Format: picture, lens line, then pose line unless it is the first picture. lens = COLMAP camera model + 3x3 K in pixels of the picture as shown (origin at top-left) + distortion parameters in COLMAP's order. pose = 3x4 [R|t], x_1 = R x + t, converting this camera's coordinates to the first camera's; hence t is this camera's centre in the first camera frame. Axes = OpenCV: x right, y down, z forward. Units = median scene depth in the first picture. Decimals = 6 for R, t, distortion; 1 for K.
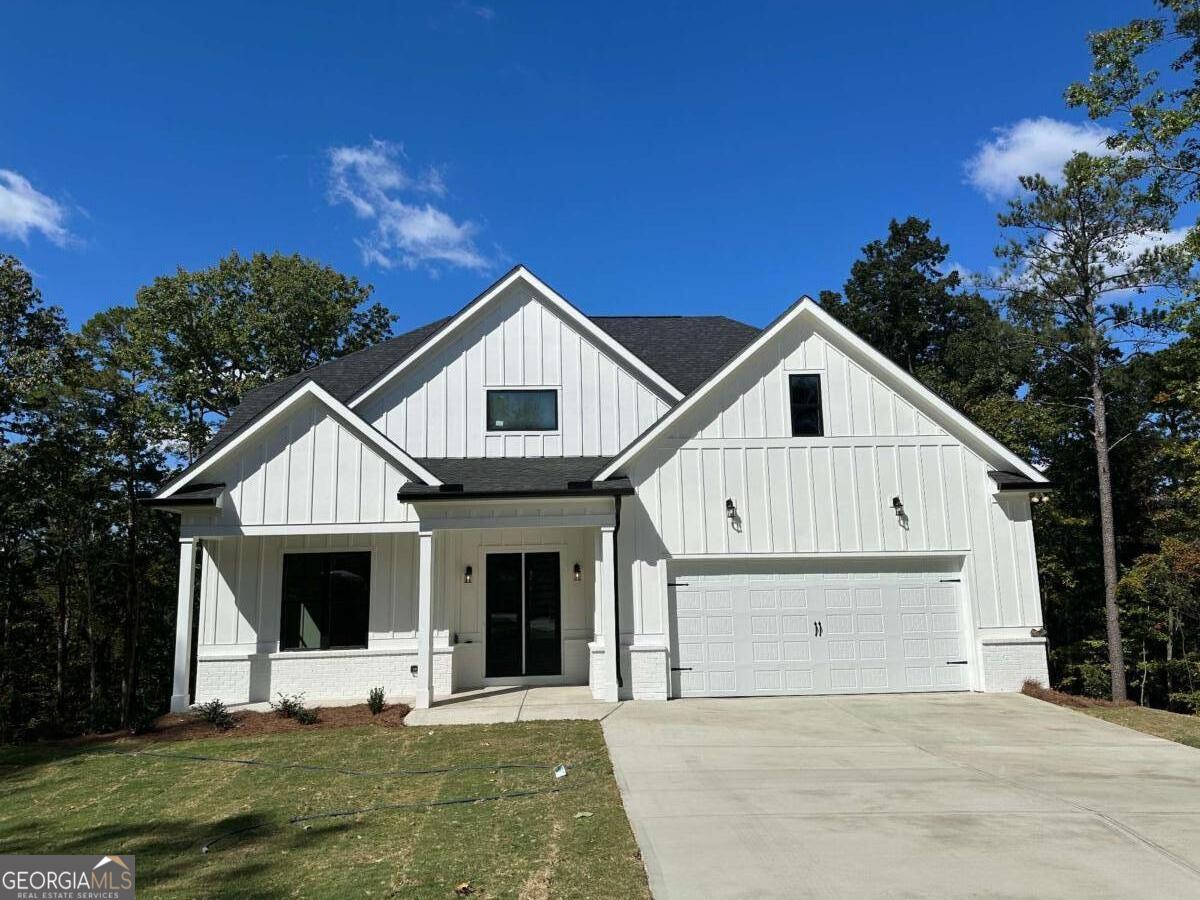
lens RADIAL K [[842.3, 0, 594.4], [0, 842.3, 453.9], [0, 0, 1]] dist [0.059143, -0.073195]
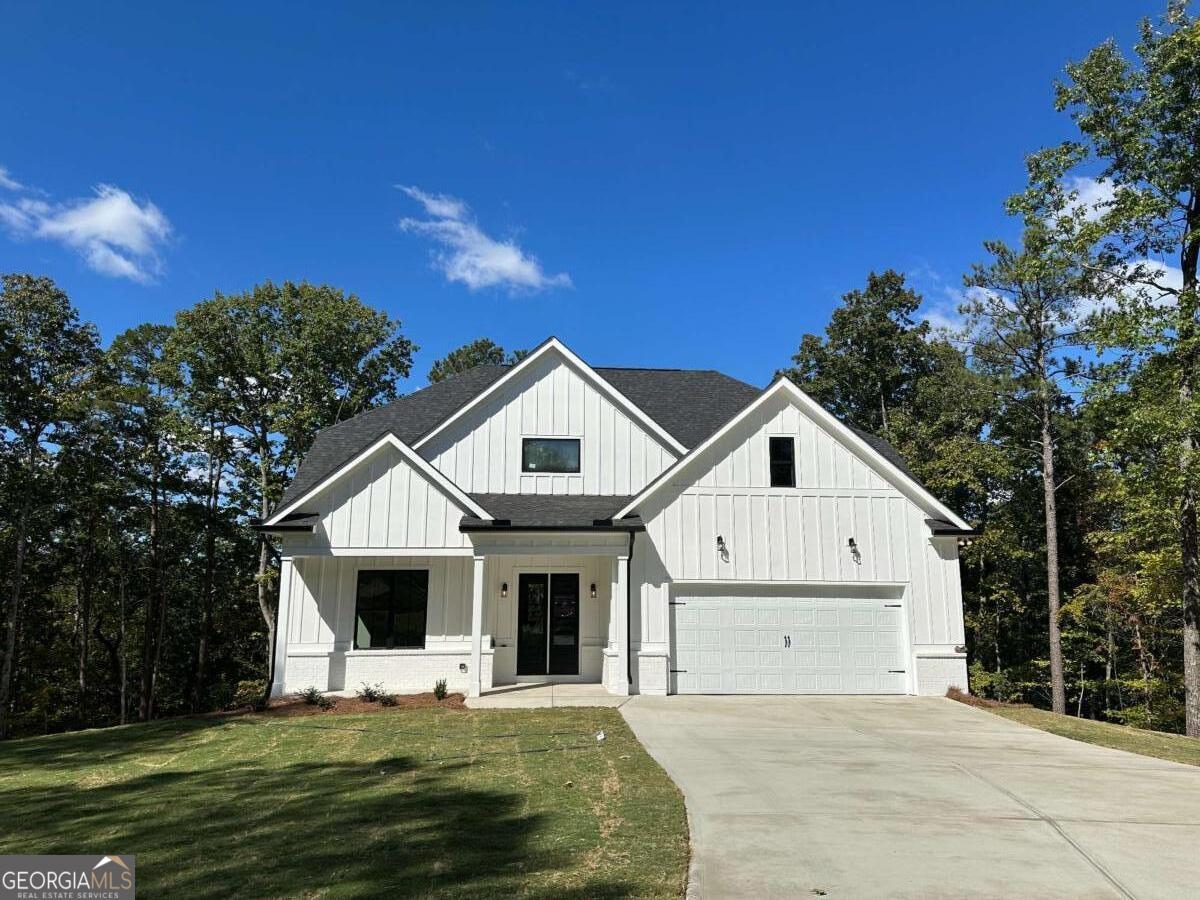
lens RADIAL K [[842.3, 0, 600.7], [0, 842.3, 448.9], [0, 0, 1]] dist [0.059143, -0.073195]
pose [[0.999322, 0.028925, 0.022795, -0.046298], [-0.028485, 0.999406, -0.019423, -0.043527], [-0.023343, 0.018760, 0.999551, -0.235786]]
